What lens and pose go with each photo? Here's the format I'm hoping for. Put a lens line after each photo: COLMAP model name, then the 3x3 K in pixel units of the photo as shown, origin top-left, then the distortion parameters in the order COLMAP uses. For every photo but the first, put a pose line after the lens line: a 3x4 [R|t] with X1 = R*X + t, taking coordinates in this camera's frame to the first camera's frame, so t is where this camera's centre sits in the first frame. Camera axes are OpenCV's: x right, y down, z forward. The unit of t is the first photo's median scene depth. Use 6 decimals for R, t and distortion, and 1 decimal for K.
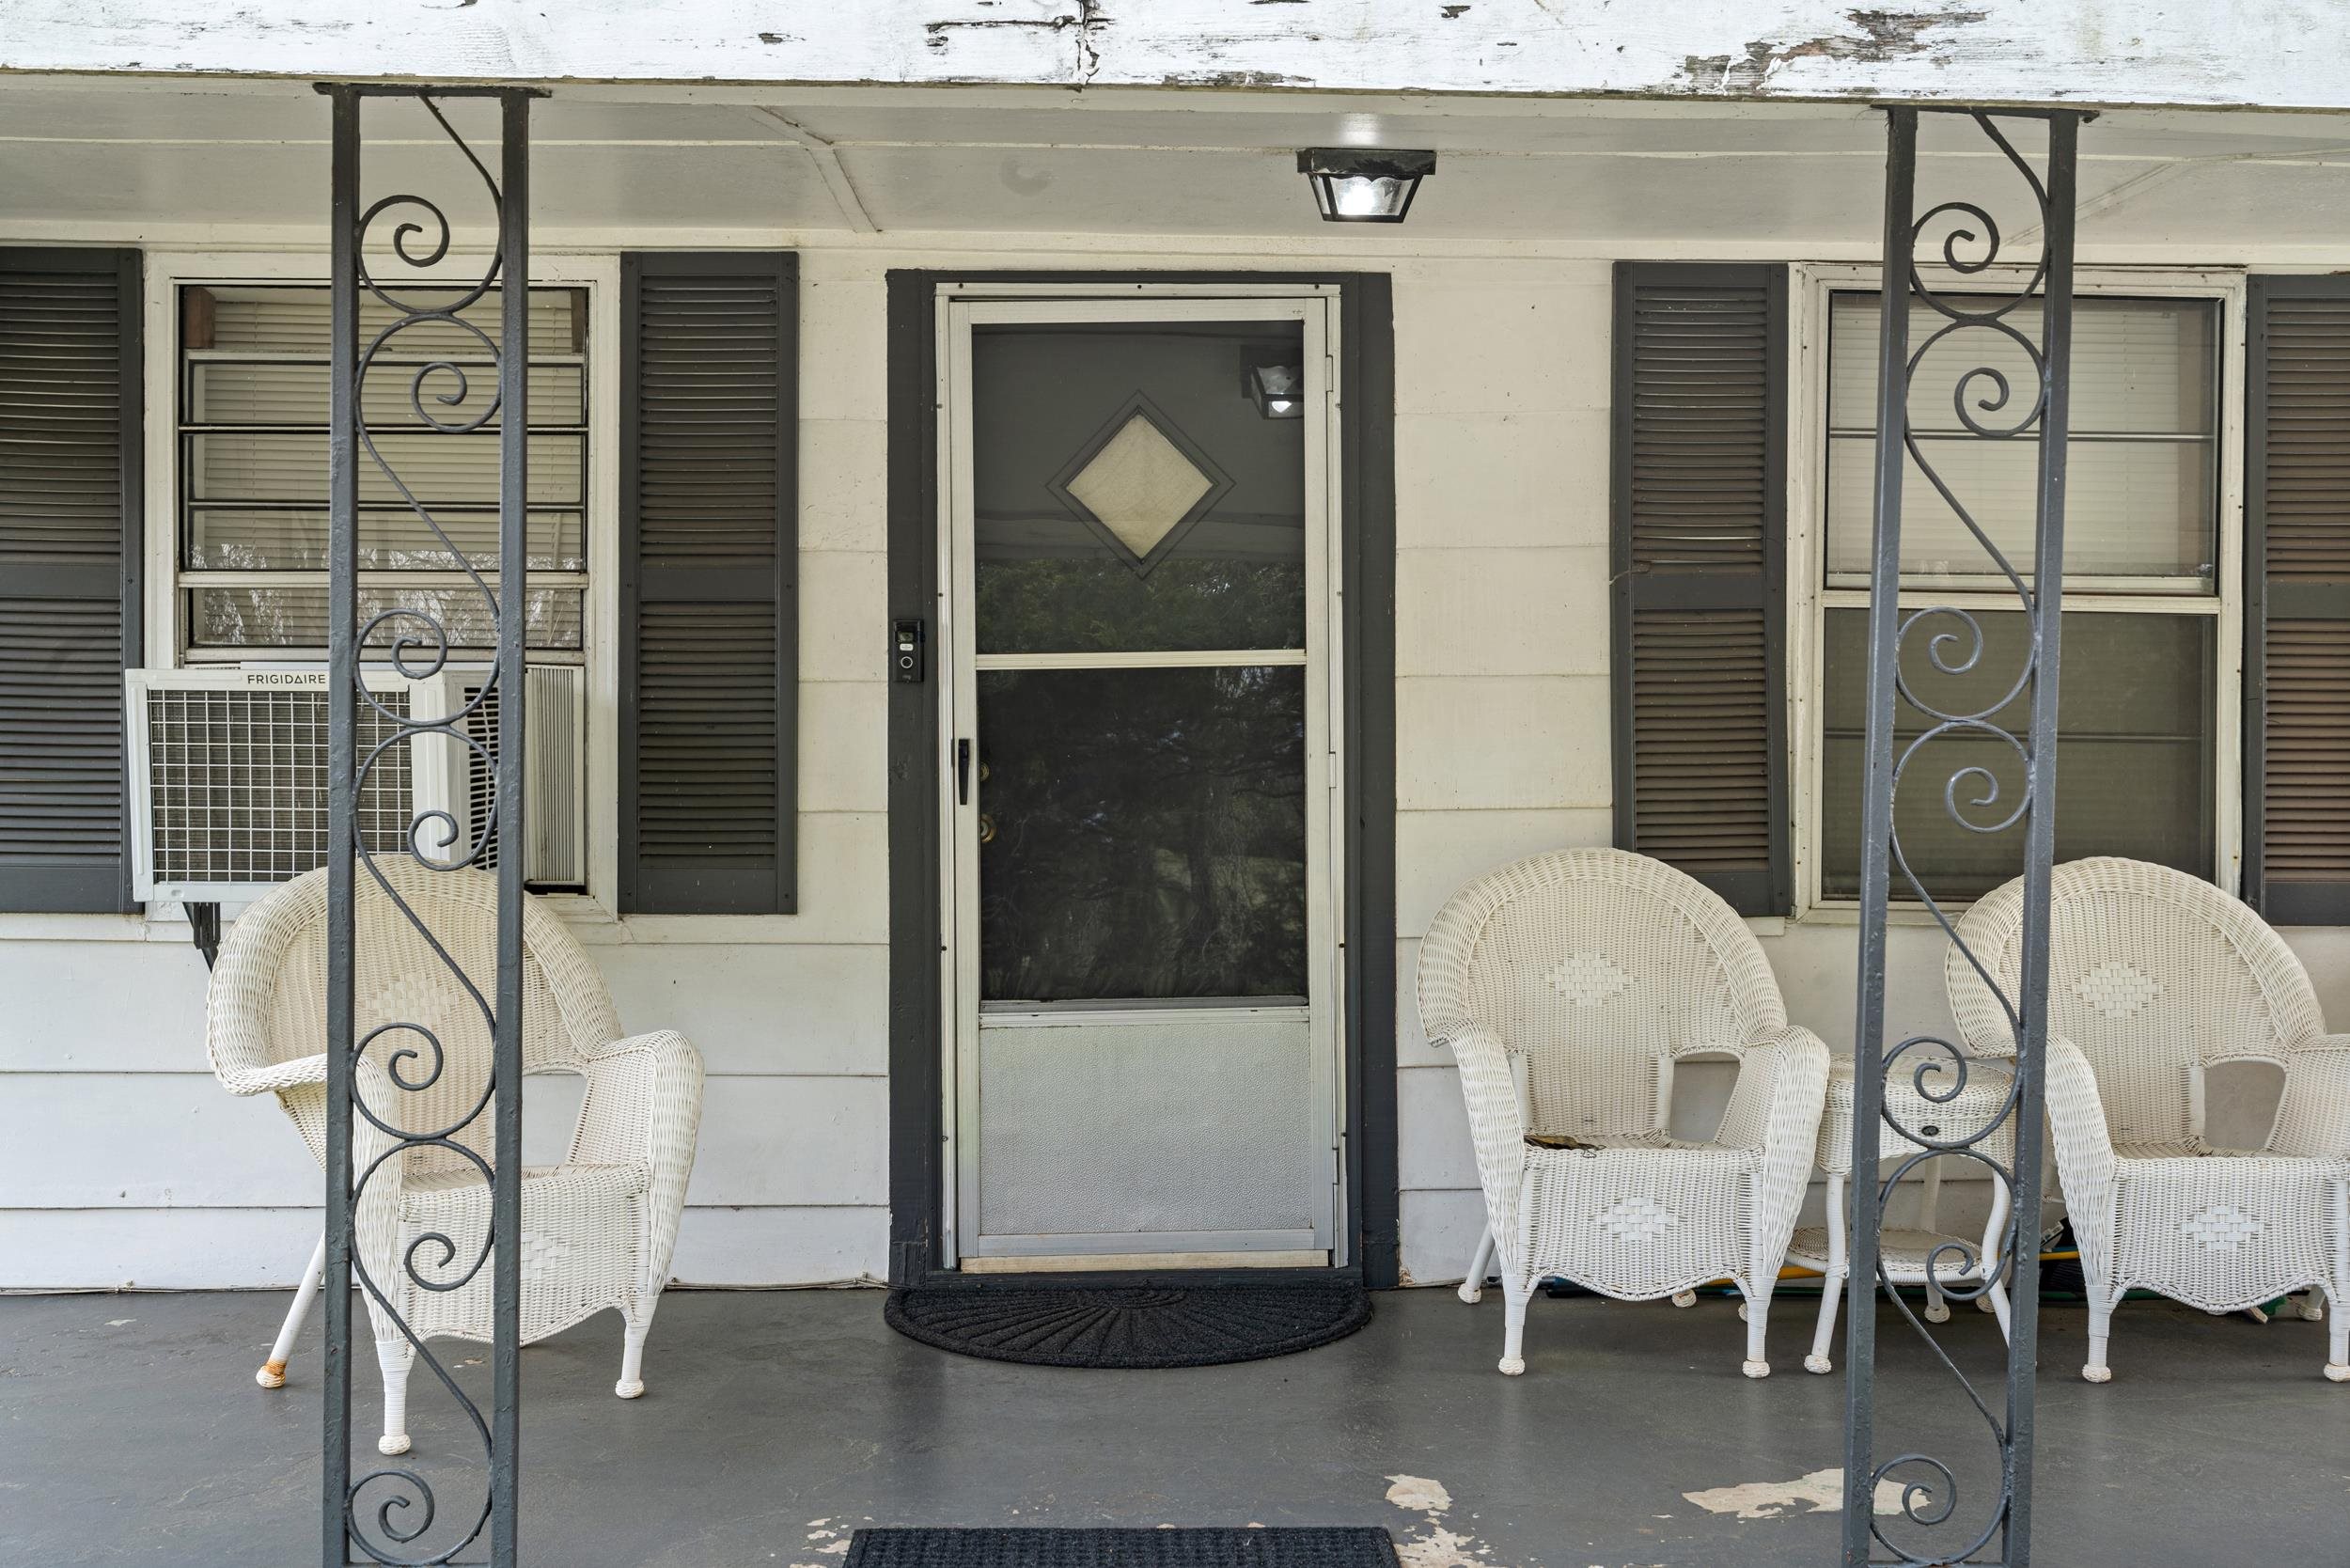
lens RADIAL K [[2327.7, 0, 1175.0], [0, 2327.7, 784.0], [0, 0, 1]] dist [0.010938, 0.004467]
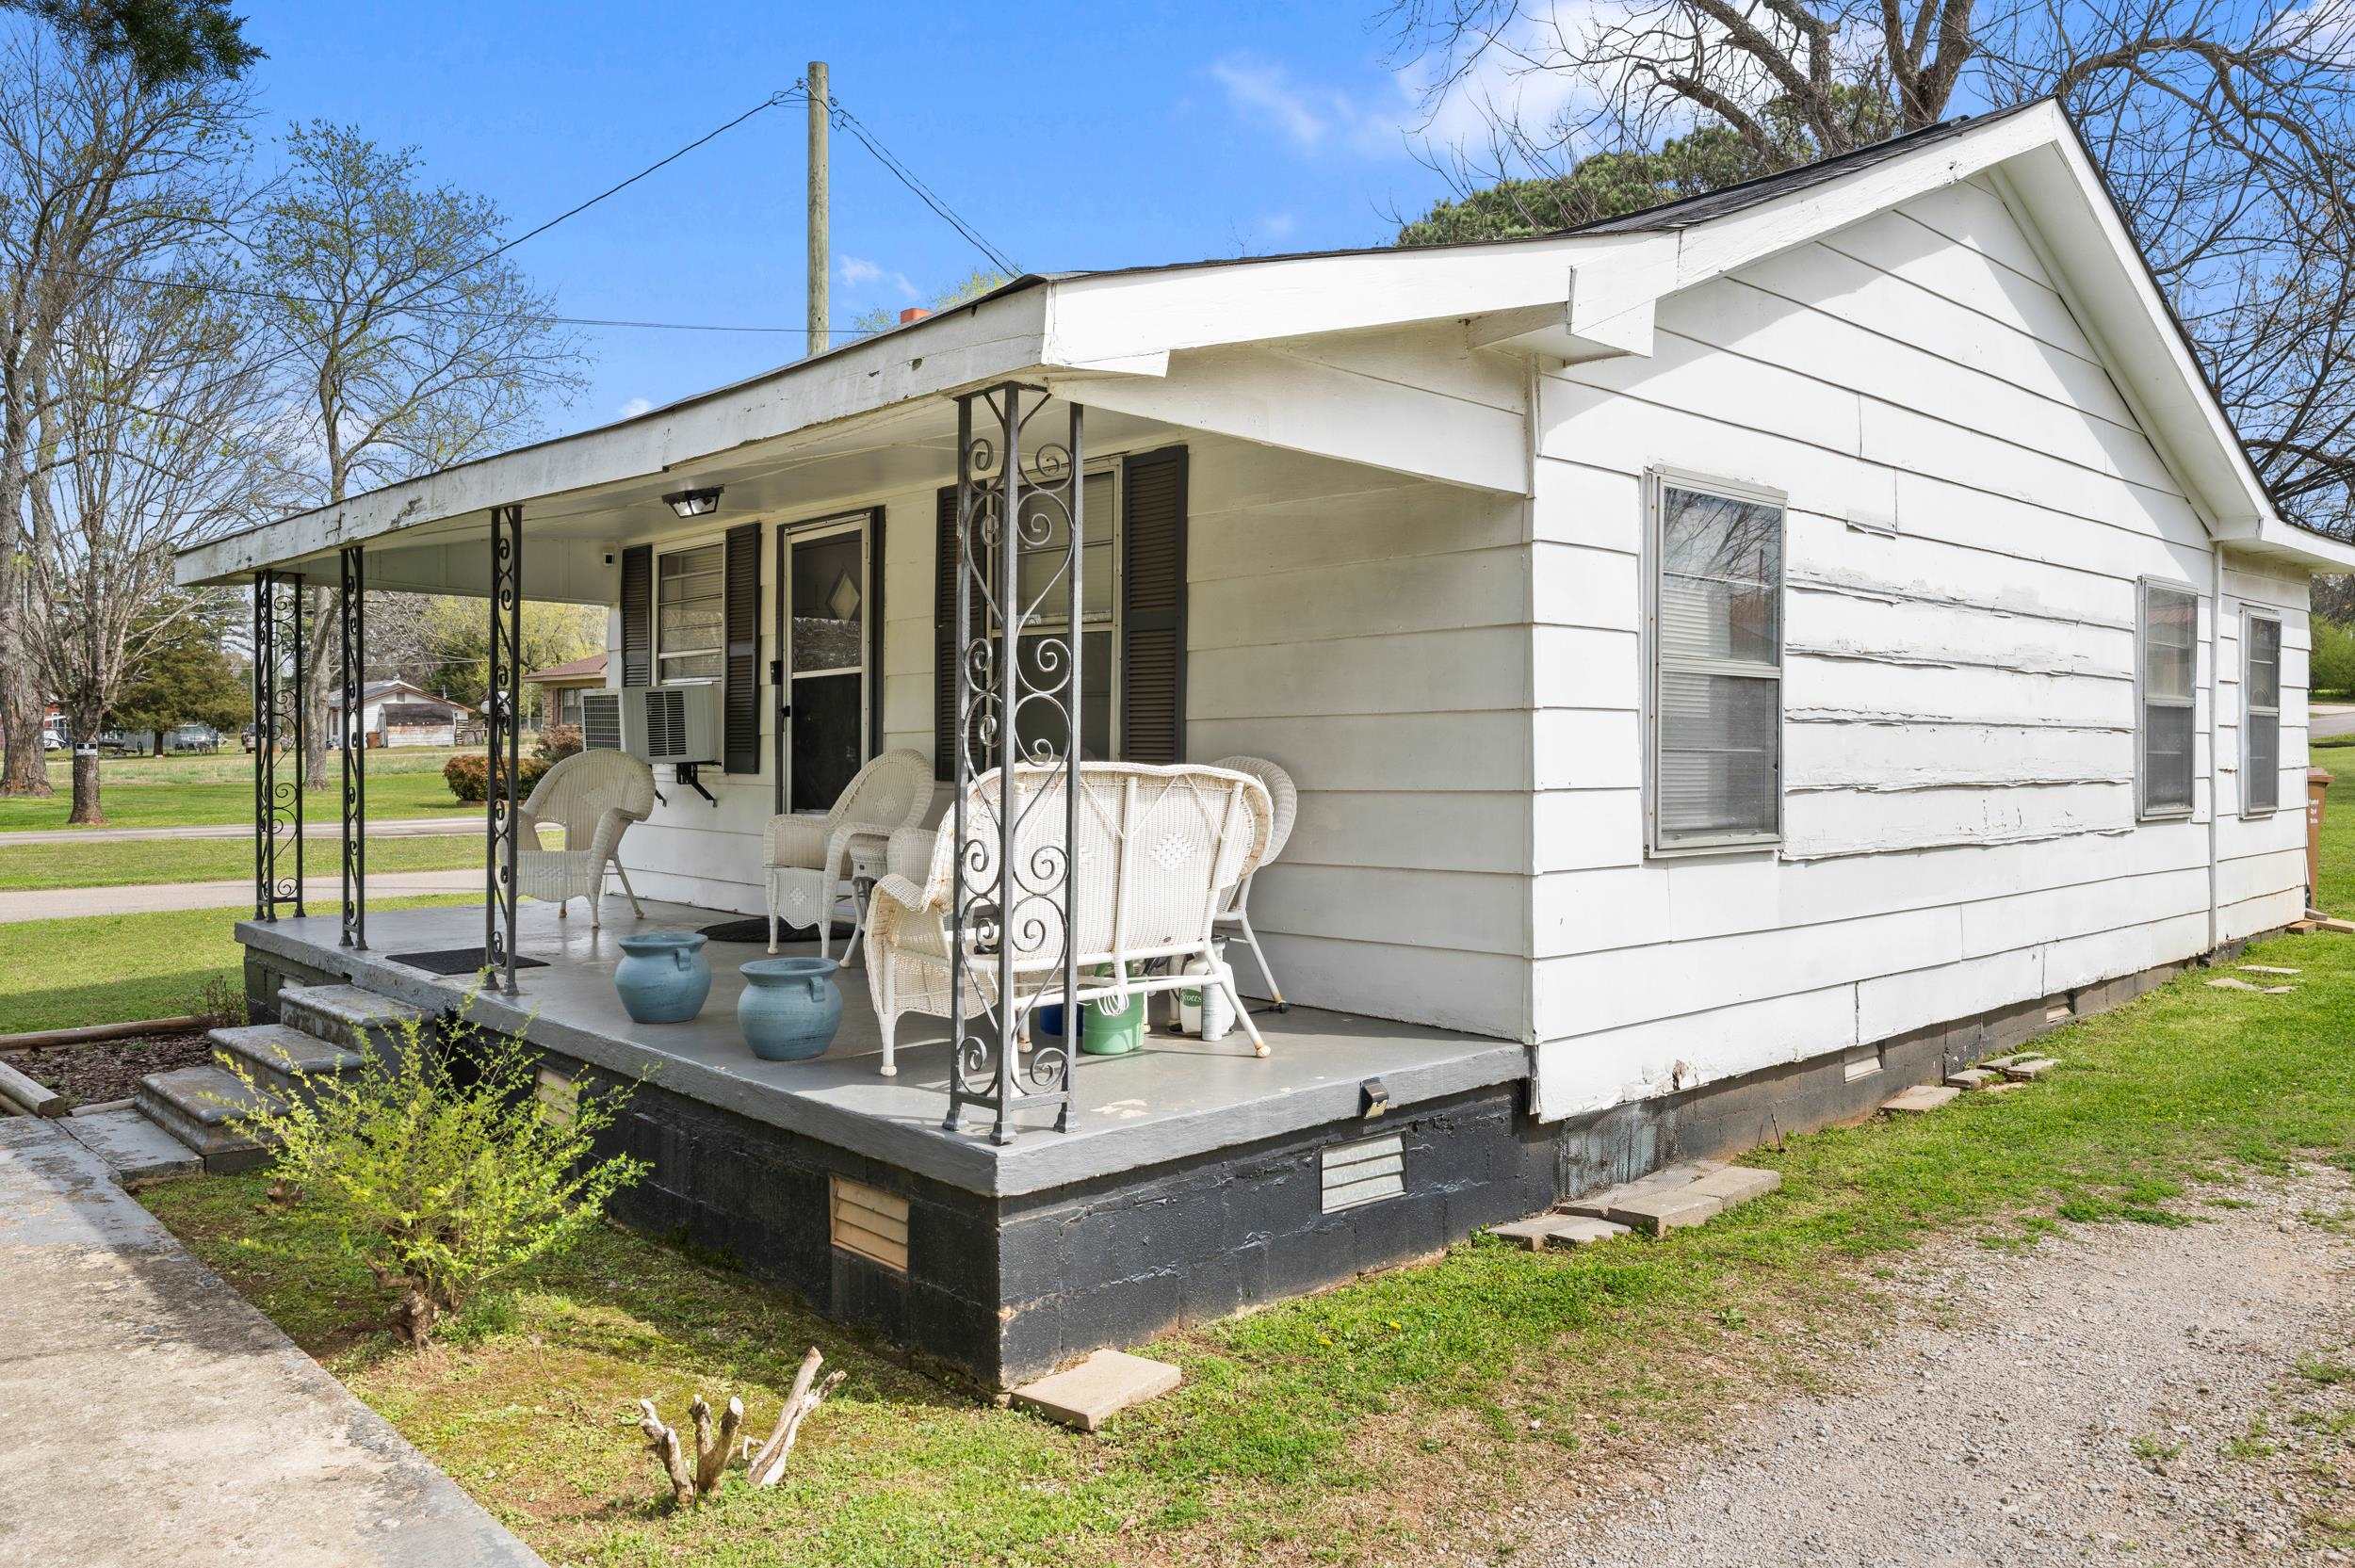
lens RADIAL K [[1673.1, 0, 1177.5], [0, 1673.1, 784.0], [0, 0, 1]] dist [-0.029804, 0.000289]
pose [[0.654162, 0.018427, -0.756130, 1.567402], [-0.005940, 0.999798, 0.019226, 0.028010], [0.756331, -0.008085, 0.654139, 0.126051]]
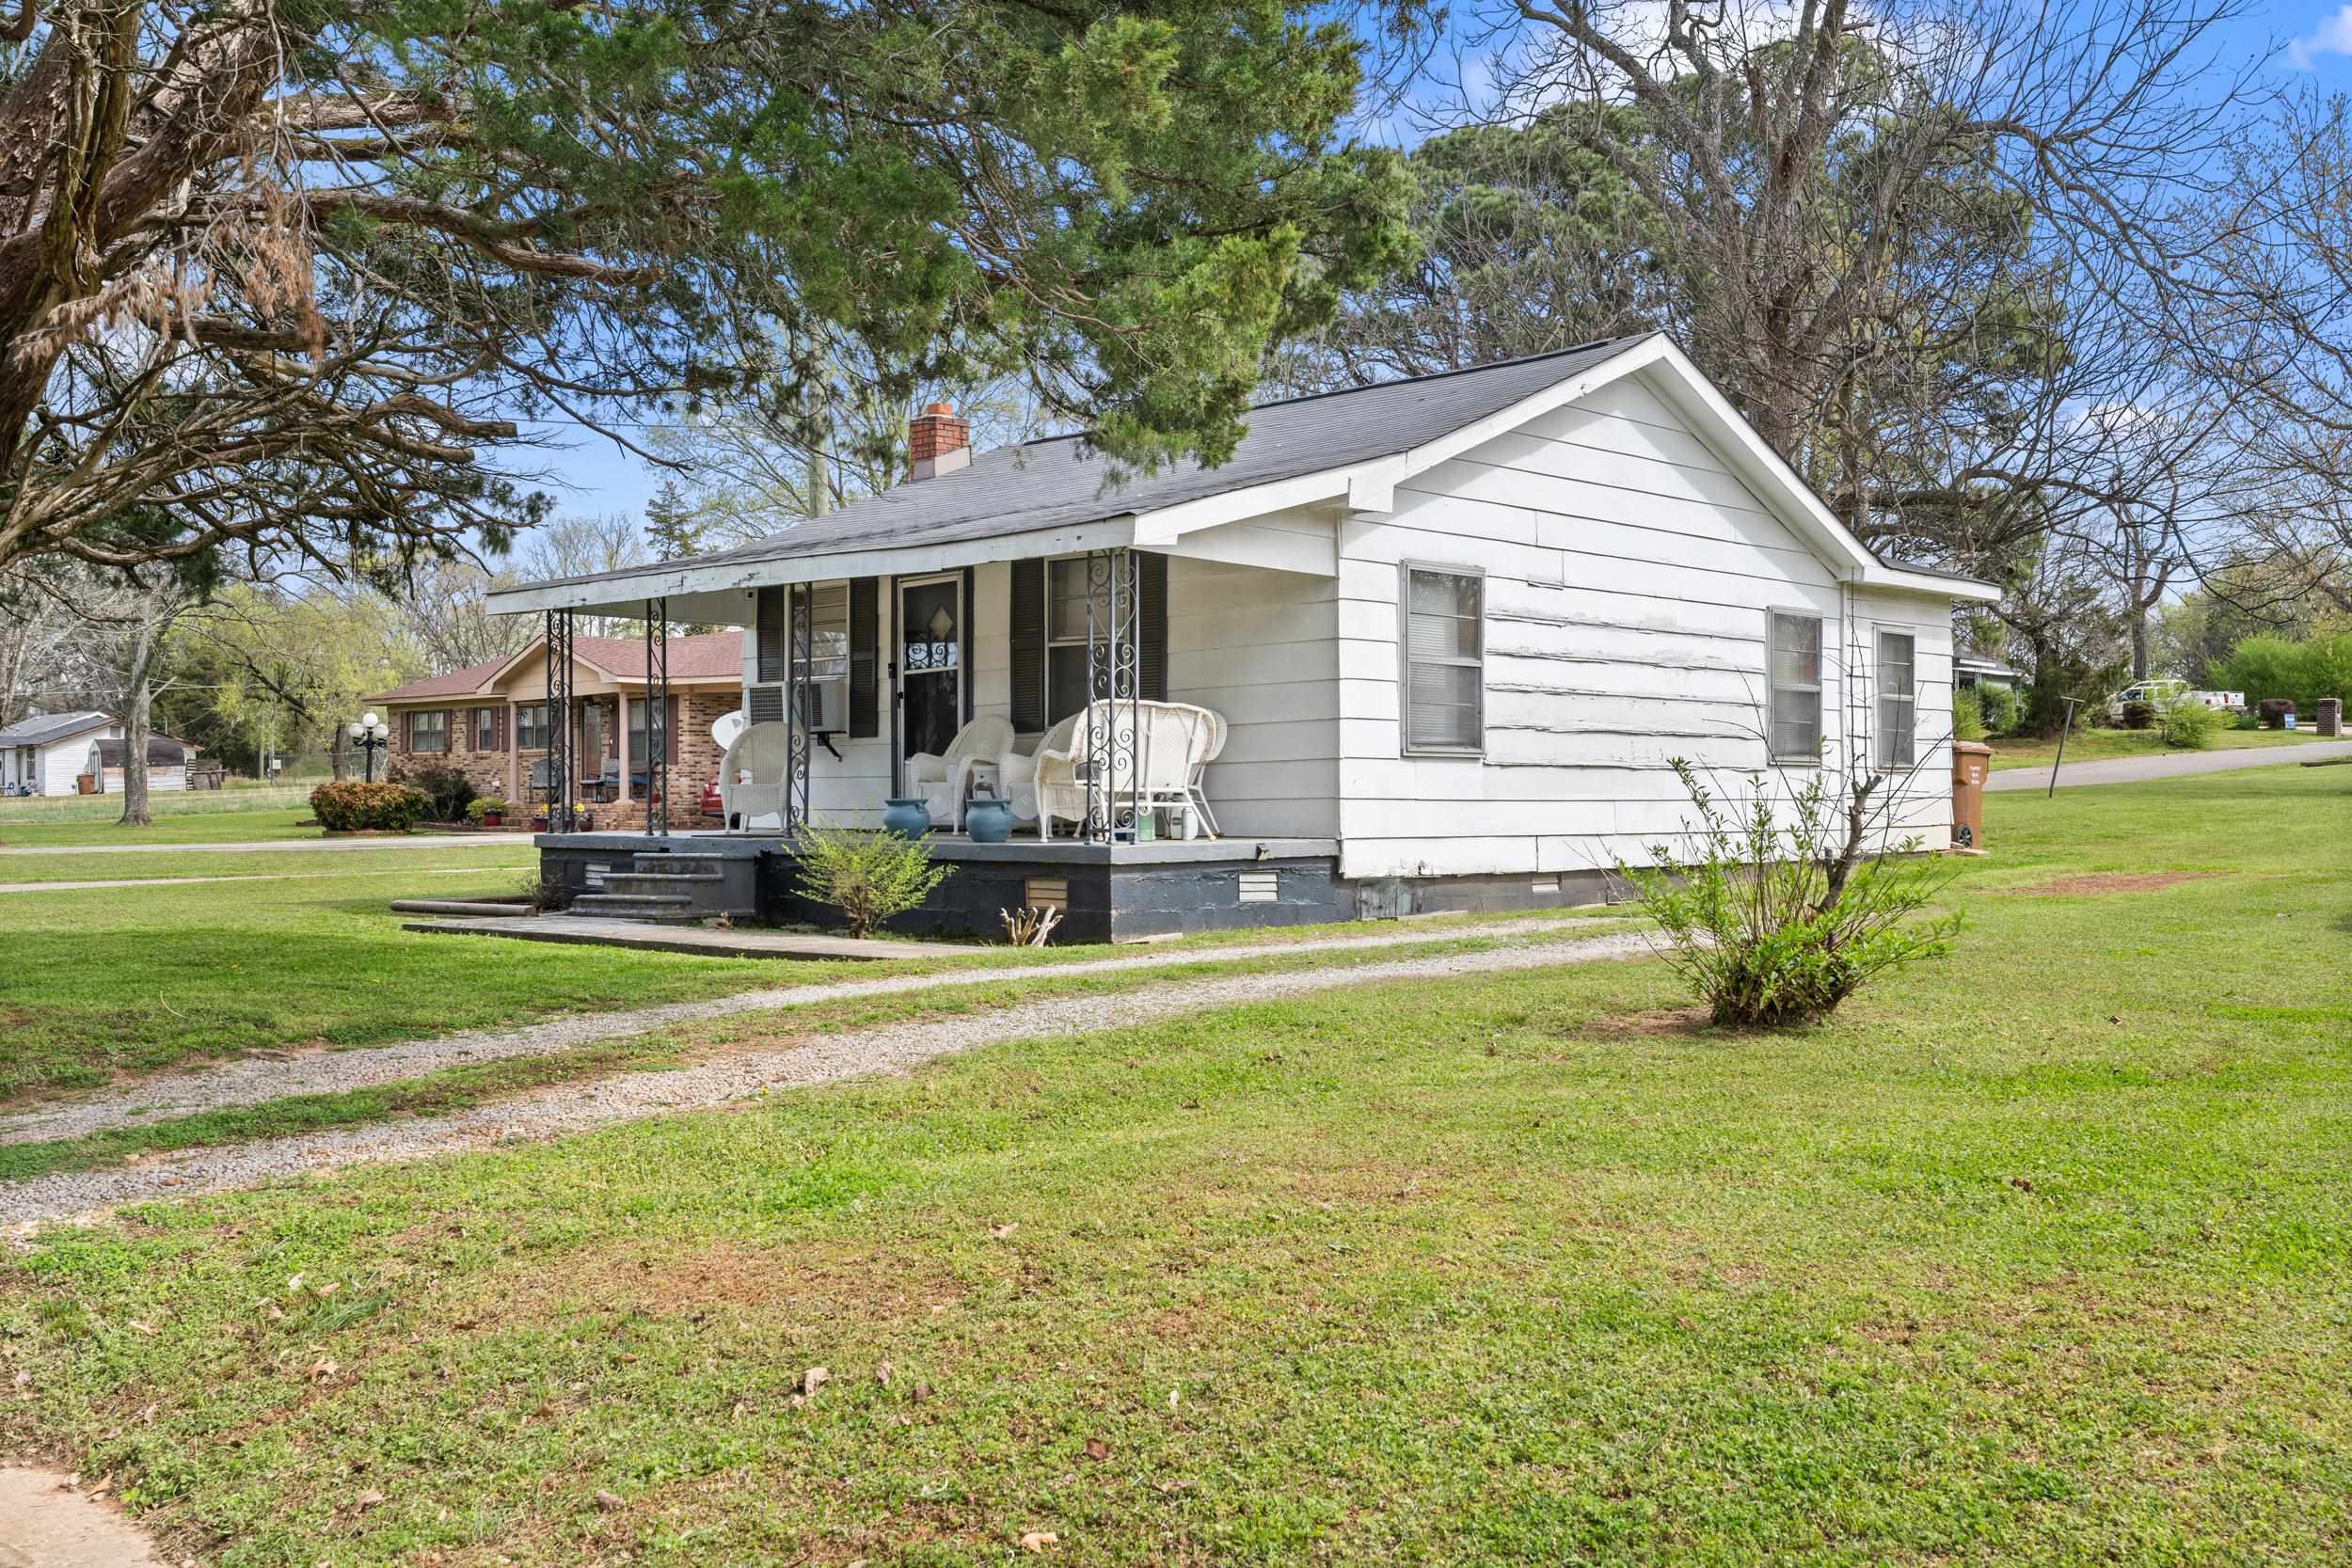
lens RADIAL K [[2245.2, 0, 1182.7], [0, 2245.2, 893.8], [0, 0, 1]] dist [0.005464, -0.182287]
pose [[0.692818, 0.026372, -0.720630, 3.008179], [-0.000191, 0.999338, 0.036388, 0.184914], [0.721112, -0.025072, 0.692364, -1.314920]]
